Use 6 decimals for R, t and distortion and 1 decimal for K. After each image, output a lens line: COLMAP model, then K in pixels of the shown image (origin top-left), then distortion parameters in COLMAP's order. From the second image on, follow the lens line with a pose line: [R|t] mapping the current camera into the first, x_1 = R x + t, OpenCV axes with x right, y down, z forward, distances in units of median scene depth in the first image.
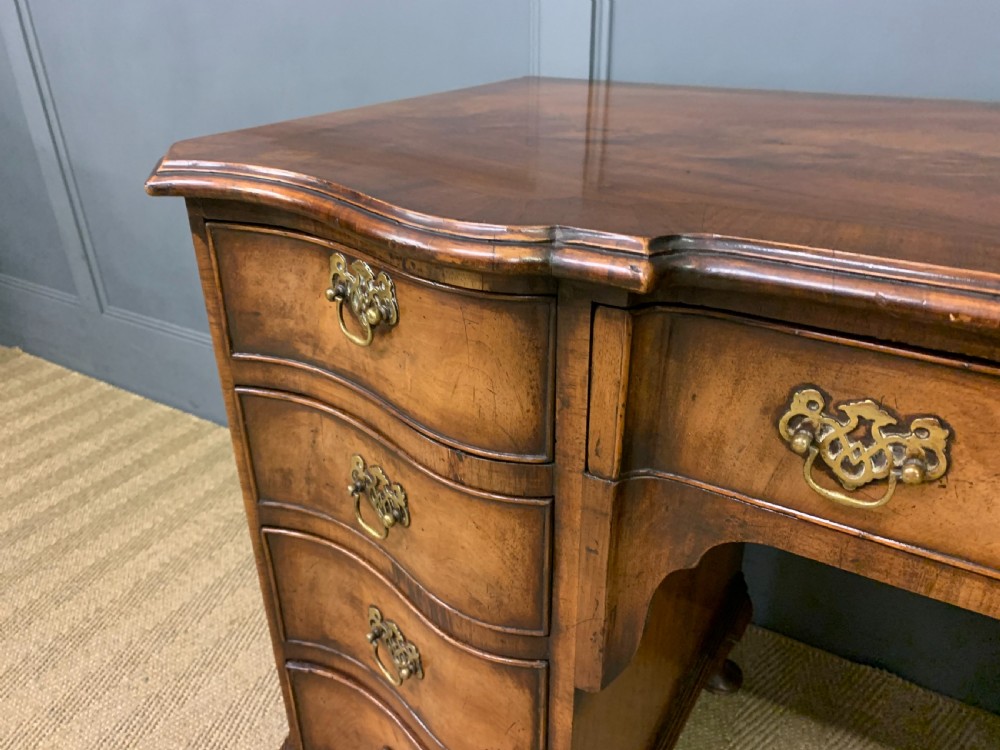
lens RADIAL K [[765.0, 0, 507.7], [0, 765.0, 383.0], [0, 0, 1]] dist [0.055109, -0.053630]
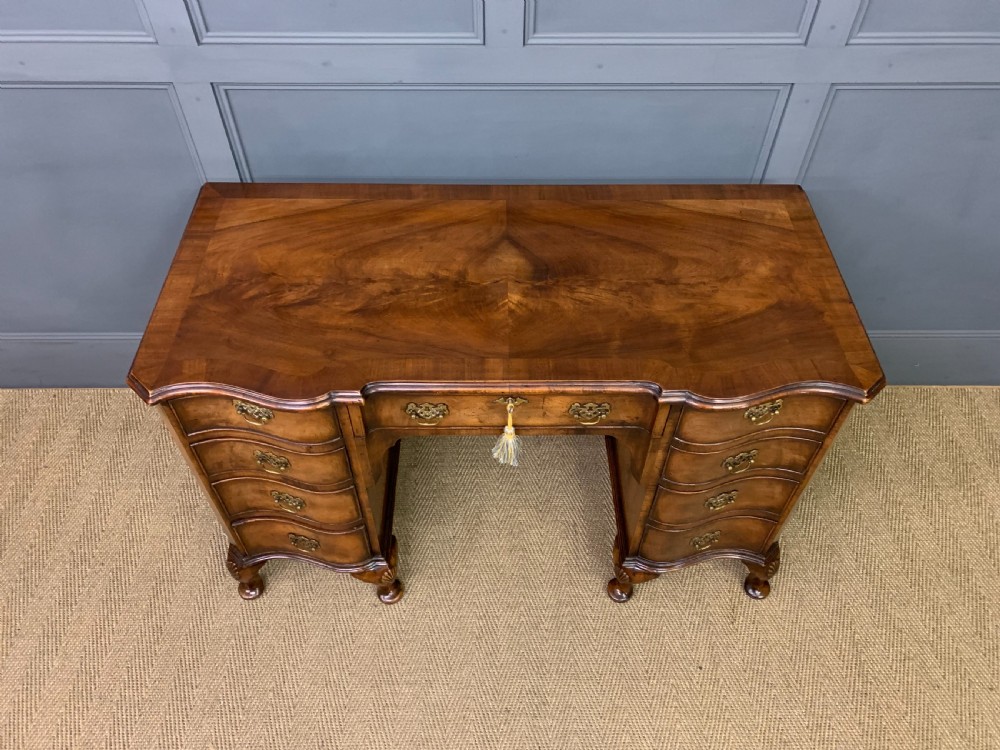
lens RADIAL K [[762.9, 0, 503.6], [0, 762.9, 376.0], [0, 0, 1]] dist [0.034466, -0.020427]
pose [[0.850204, -0.394608, 0.348478, -0.415636], [0.225595, 0.871167, 0.436090, -1.495725], [-0.475667, -0.292151, 0.829692, -2.037293]]
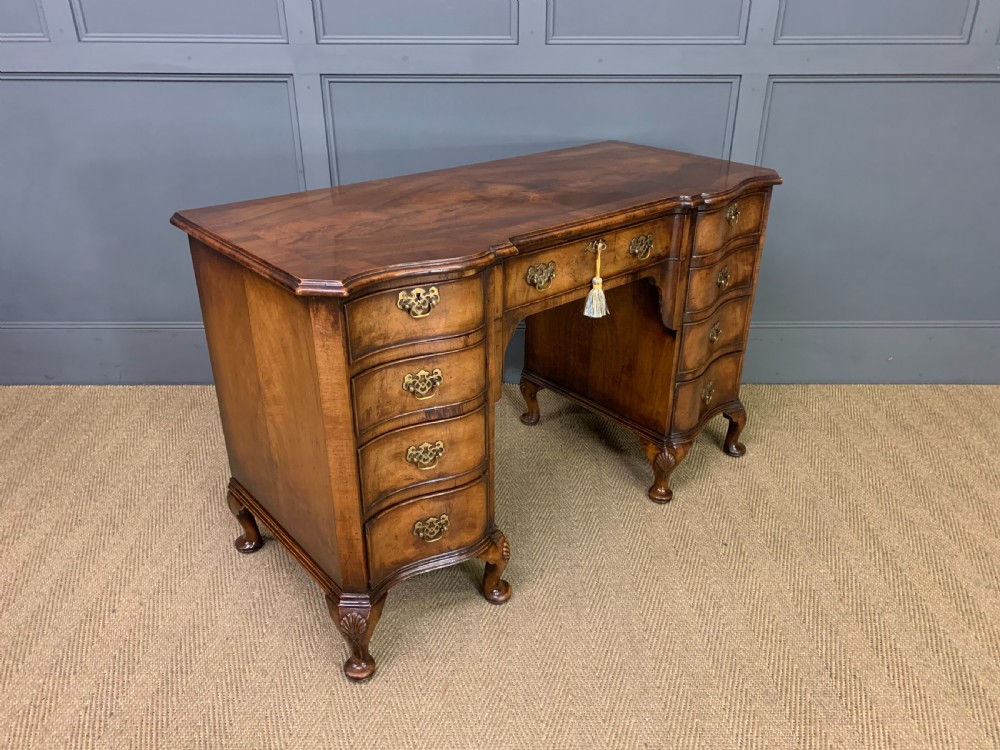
lens RADIAL K [[762.9, 0, 504.3], [0, 762.9, 379.2], [0, 0, 1]] dist [0.034466, -0.020427]
pose [[0.850445, -0.229564, 0.473333, -1.687995], [0.229518, 0.971526, 0.058807, 0.652376], [-0.473355, 0.058626, 0.878918, -2.900777]]
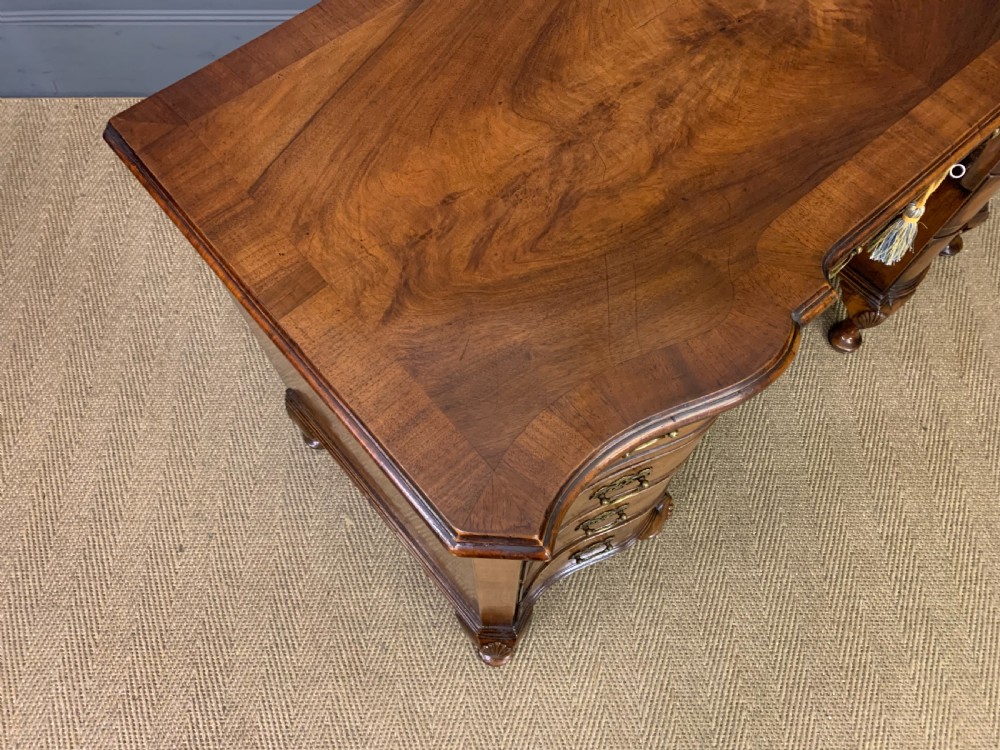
lens RADIAL K [[765.0, 0, 505.4], [0, 765.0, 374.3], [0, 0, 1]] dist [0.055109, -0.053630]
pose [[0.847444, -0.477277, 0.232475, -0.998035], [0.227532, 0.722176, 0.653216, -0.867311], [-0.479653, -0.500669, 0.720600, -0.933365]]
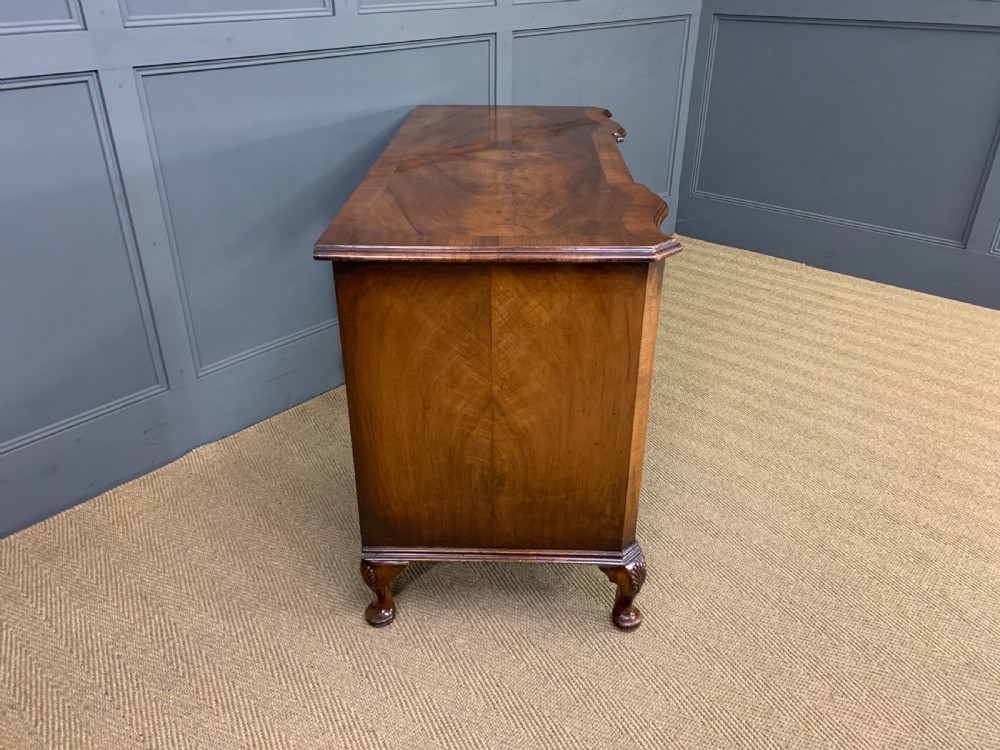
lens RADIAL K [[765.0, 0, 498.7], [0, 765.0, 373.6], [0, 0, 1]] dist [0.055109, -0.053630]
pose [[0.185116, -0.460929, 0.867915, -3.830867], [0.441202, 0.828147, 0.345707, -0.614571], [-0.878108, 0.318930, 0.356666, -0.377248]]
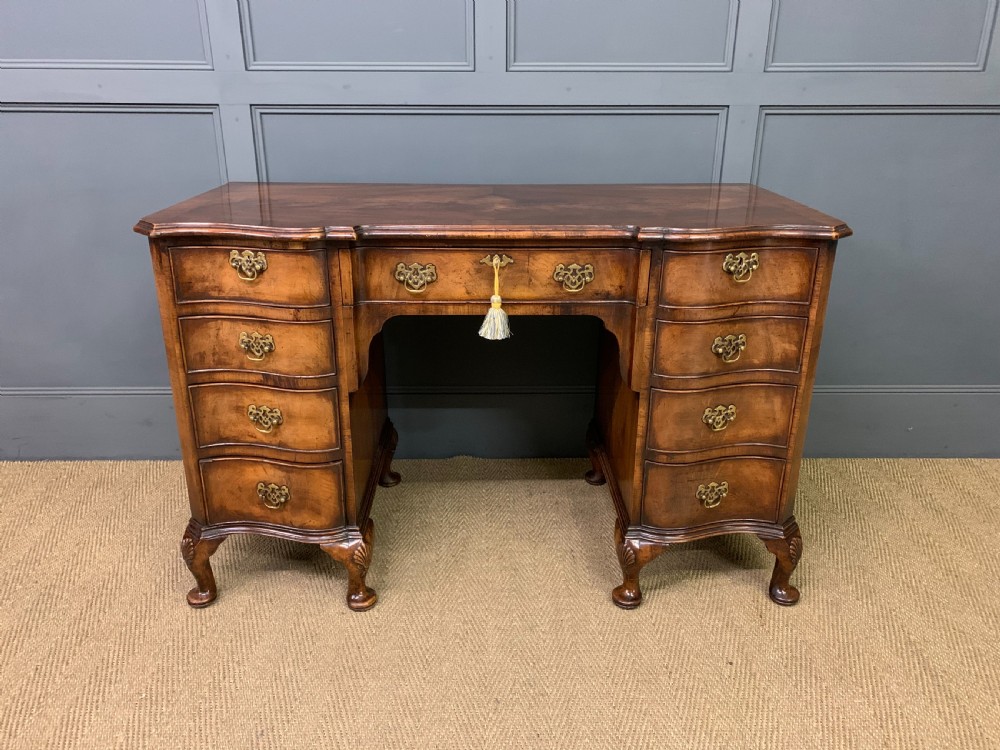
lens RADIAL K [[762.9, 0, 496.8], [0, 762.9, 372.1], [0, 0, 1]] dist [0.034466, -0.020427]
pose [[0.848635, -0.180203, 0.497339, -1.100958], [0.231160, 0.971998, -0.042251, 0.749927], [-0.475799, 0.150820, 0.866527, -2.249614]]
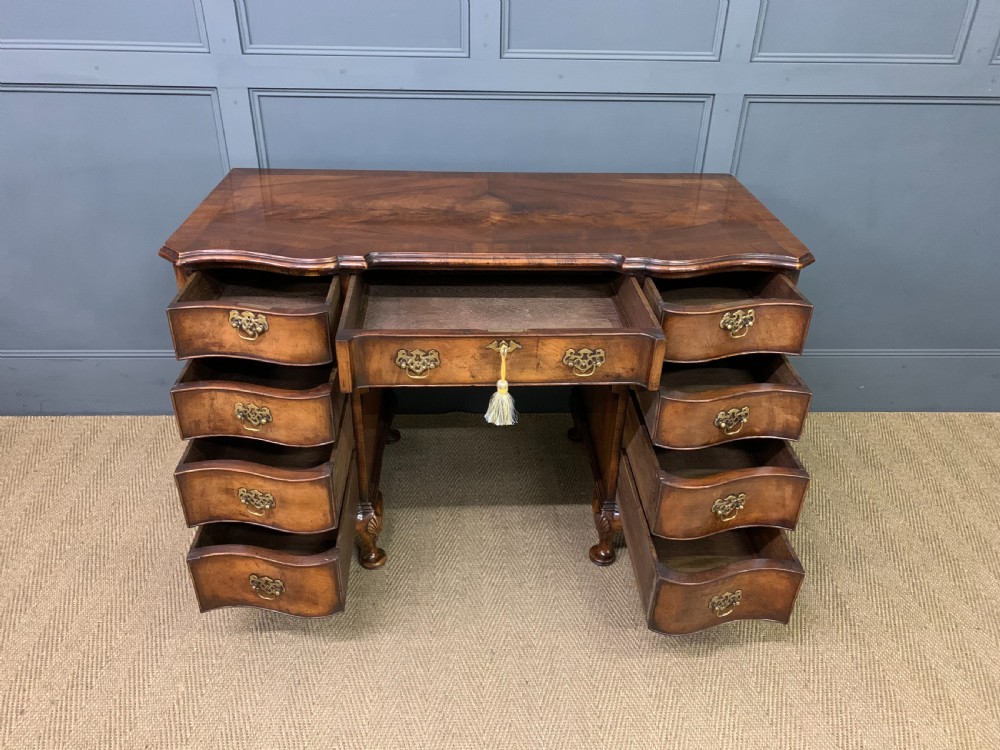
lens RADIAL K [[762.9, 0, 499.4], [0, 762.9, 383.3], [0, 0, 1]] dist [0.034466, -0.020427]
pose [[0.834121, -0.264807, 0.483860, -1.244633], [0.225619, 0.964279, 0.138790, 0.059853], [-0.503328, -0.006600, 0.864070, -2.638437]]
